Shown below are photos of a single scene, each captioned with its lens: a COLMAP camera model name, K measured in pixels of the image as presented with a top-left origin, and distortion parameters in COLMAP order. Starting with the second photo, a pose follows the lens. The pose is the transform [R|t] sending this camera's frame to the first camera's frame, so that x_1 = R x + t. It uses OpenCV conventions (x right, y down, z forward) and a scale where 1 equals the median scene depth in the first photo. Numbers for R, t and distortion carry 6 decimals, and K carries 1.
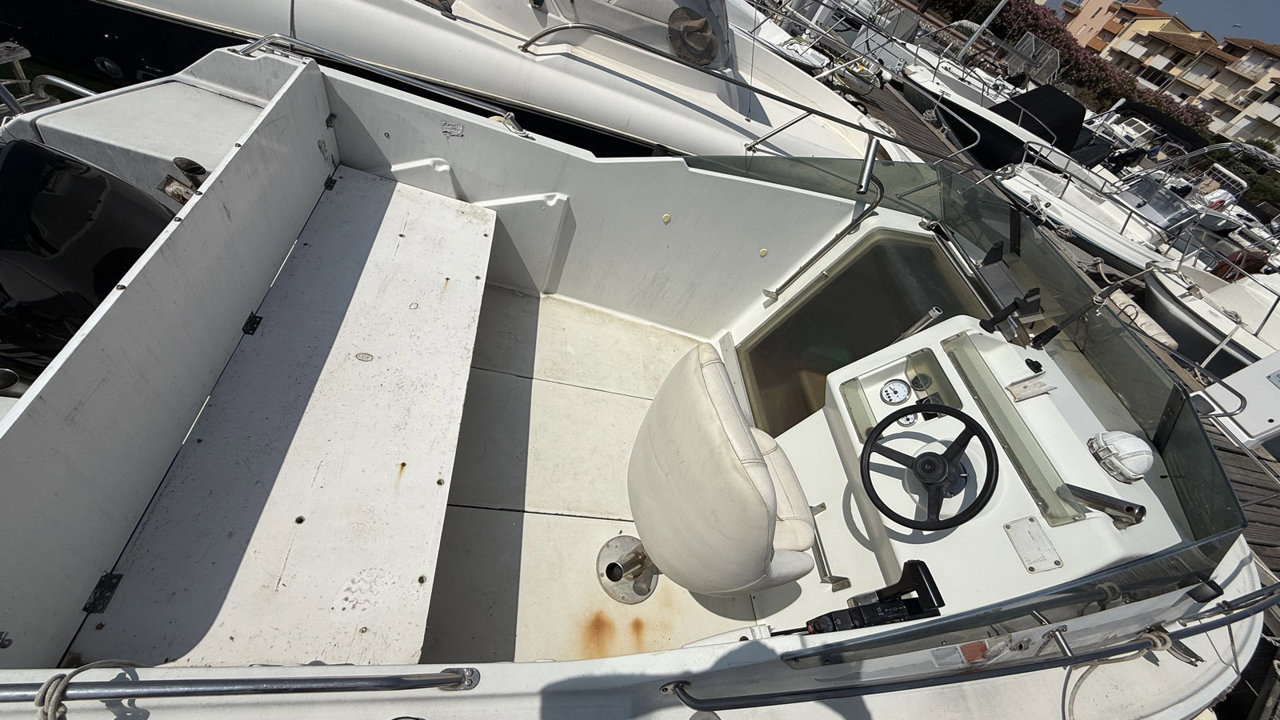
lens RADIAL K [[517.1, 0, 636.4], [0, 517.1, 360.2], [0, 0, 1]] dist [0.004672, -0.001941]
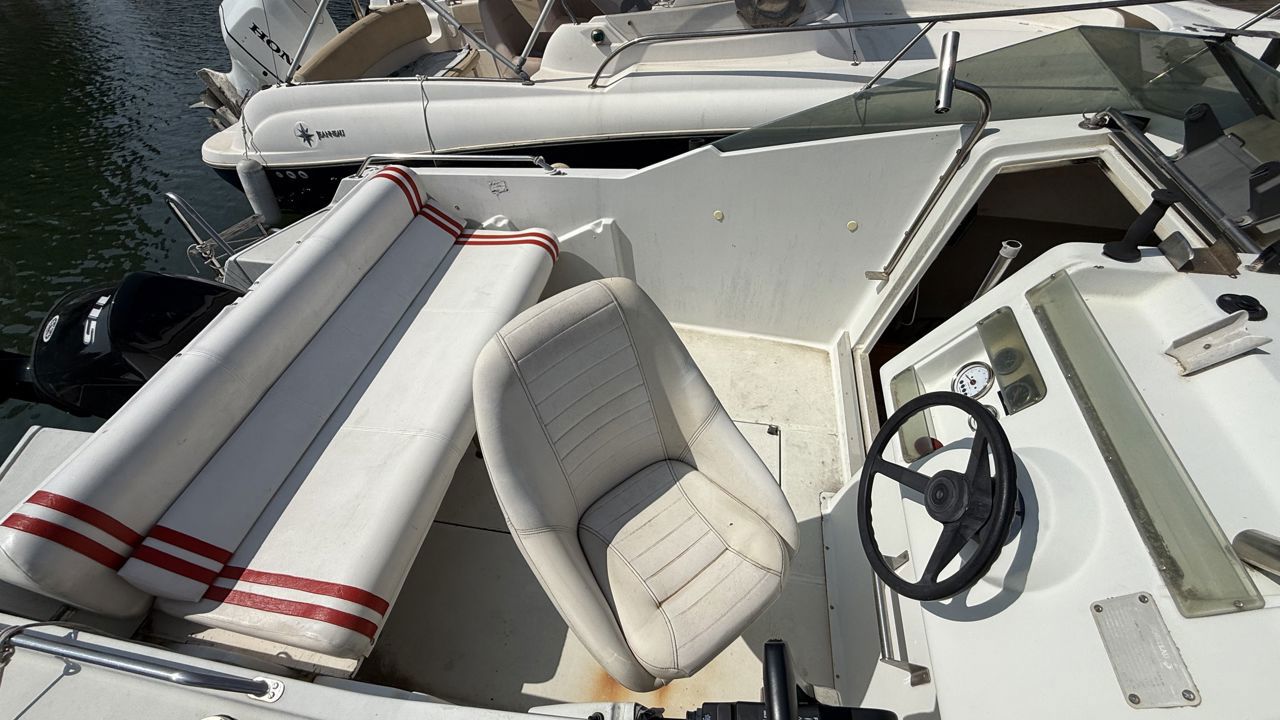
lens RADIAL K [[517.1, 0, 632.6], [0, 517.1, 360.0], [0, 0, 1]] dist [0.004672, -0.001941]
pose [[0.868562, -0.119423, -0.480977, 0.407646], [0.085075, 0.992054, -0.092688, 0.053248], [0.488224, 0.039586, 0.871820, 0.202806]]
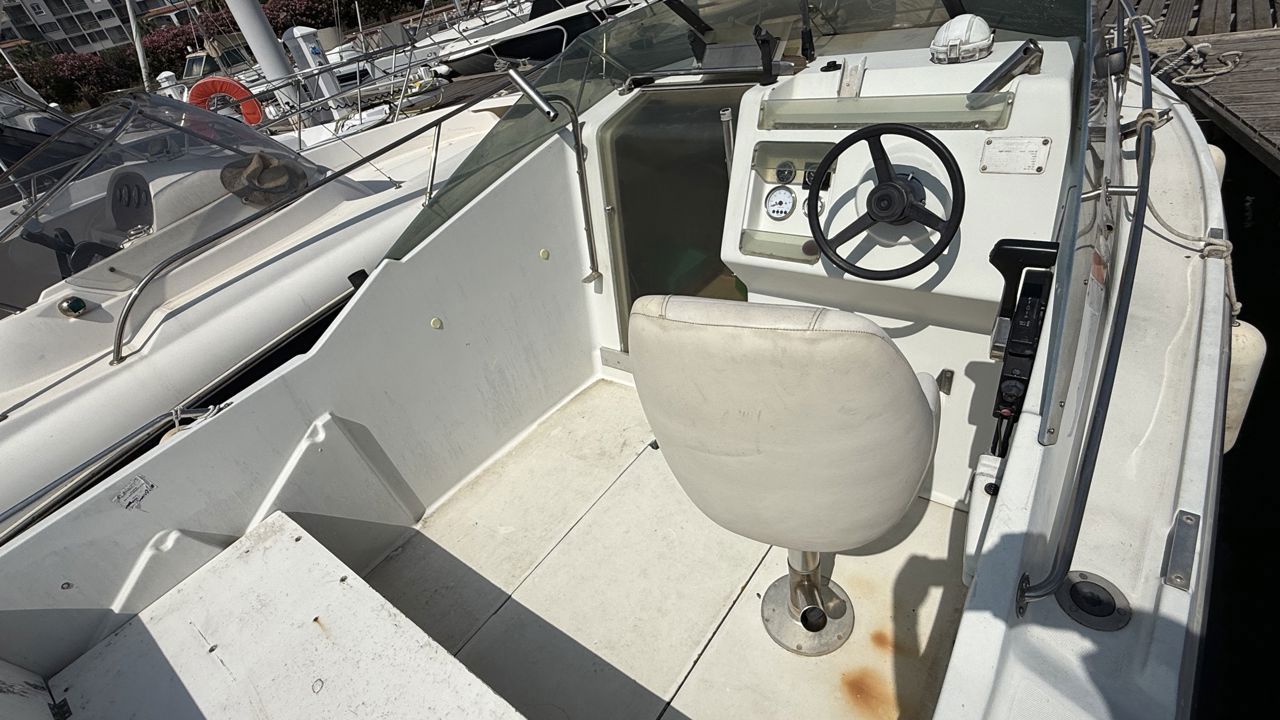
lens RADIAL K [[624.9, 0, 638.9], [0, 624.9, 367.6], [0, 0, 1]] dist [-0.002785, 0.002258]
pose [[0.528633, -0.809436, 0.255655, -0.089858], [0.836585, 0.547818, 0.004606, 0.010076], [-0.143781, 0.211442, 0.966757, 0.096543]]
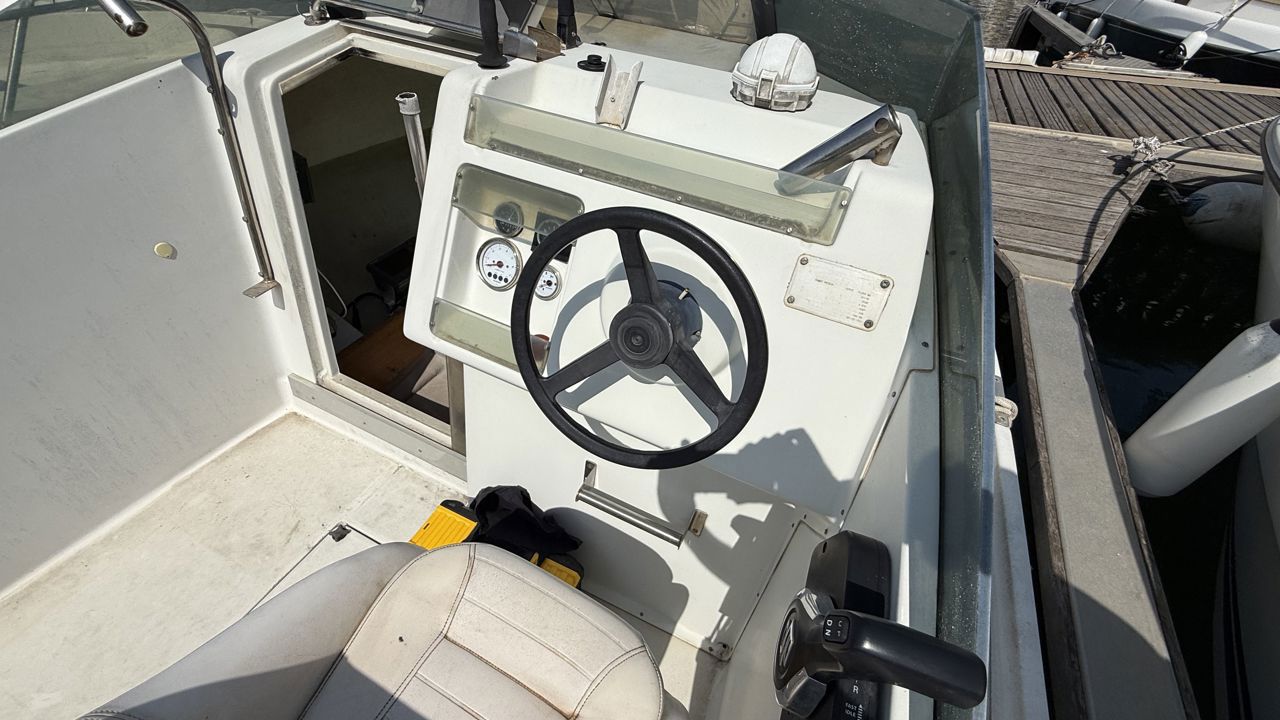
lens RADIAL K [[517.1, 0, 645.1], [0, 517.1, 357.3], [0, 0, 1]] dist [0.004672, -0.001941]
pose [[0.485052, -0.803964, 0.344044, 0.281932], [0.730593, 0.588769, 0.345810, 0.039080], [-0.480581, 0.083620, 0.872954, 0.418770]]
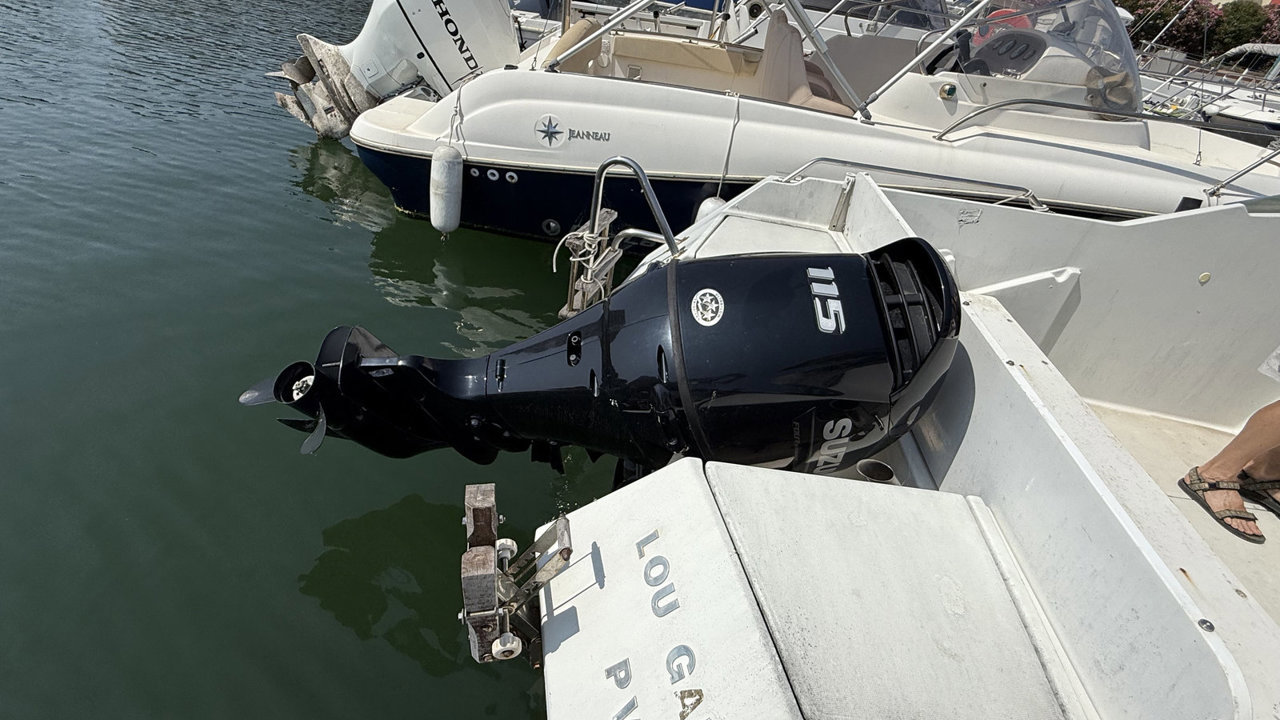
lens RADIAL K [[551.2, 0, 640.3], [0, 551.2, 358.8], [0, 0, 1]] dist [0.009438, 0.000477]
pose [[0.964747, -0.113908, -0.237251, -0.786365], [0.057672, 0.971073, -0.231714, 0.012300], [0.256782, 0.209863, 0.943409, -0.073674]]
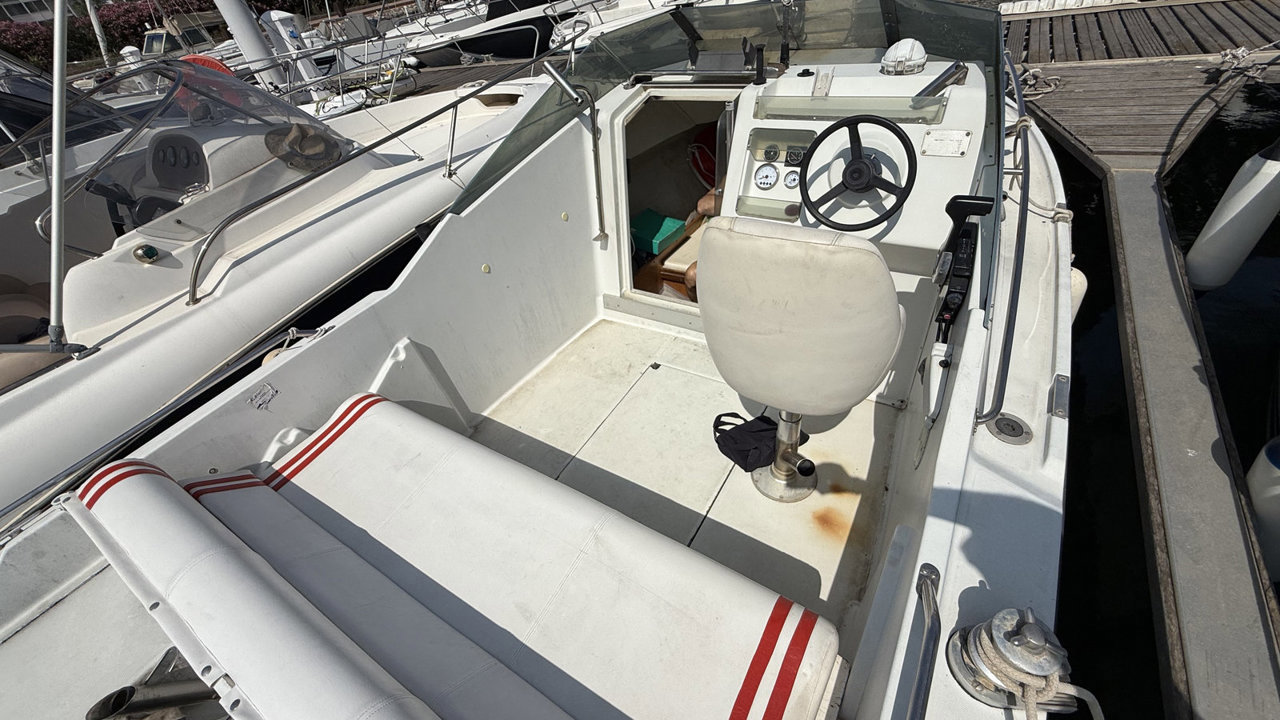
lens RADIAL K [[517.1, 0, 638.5], [0, 517.1, 363.5], [0, 0, 1]] dist [0.004672, -0.001941]
pose [[0.493245, -0.828960, 0.263696, -0.248342], [0.830556, 0.538907, 0.140557, -0.099767], [-0.258623, 0.149686, 0.954310, 0.052006]]
